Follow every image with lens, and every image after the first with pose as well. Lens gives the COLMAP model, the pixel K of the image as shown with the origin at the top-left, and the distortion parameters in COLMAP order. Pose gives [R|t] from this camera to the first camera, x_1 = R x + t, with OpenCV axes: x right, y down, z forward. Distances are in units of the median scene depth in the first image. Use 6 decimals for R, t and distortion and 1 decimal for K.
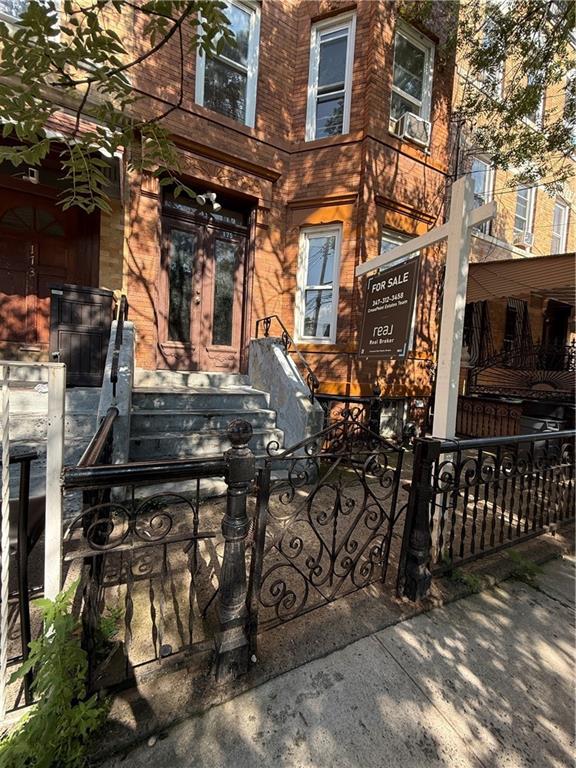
lens RADIAL K [[305.3, 0, 288.0], [0, 305.3, 385.0], [0, 0, 1]] dist [-0.002077, 0.000238]
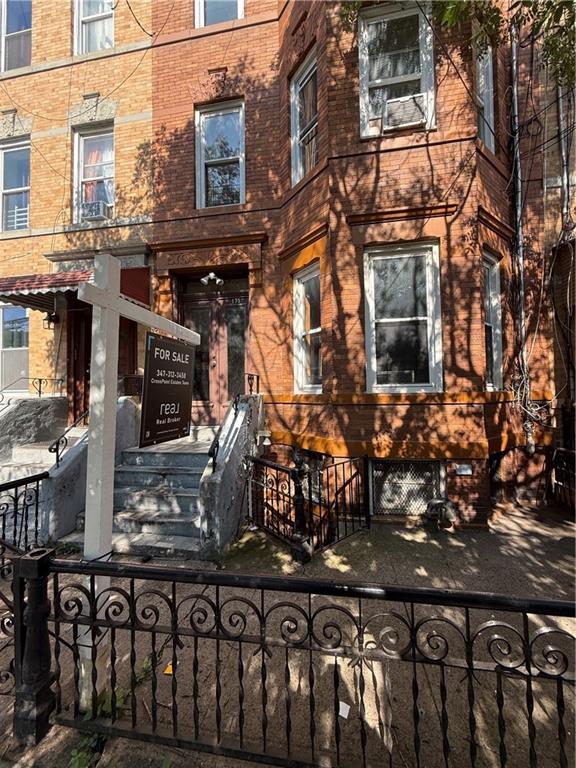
lens RADIAL K [[305.3, 0, 287.9], [0, 305.3, 384.8], [0, 0, 1]] dist [-0.002077, 0.000238]
pose [[0.807660, -0.080430, -0.584137, 0.585999], [0.026607, 0.994615, -0.100161, -0.076535], [0.589048, 0.065354, 0.805451, 0.244355]]
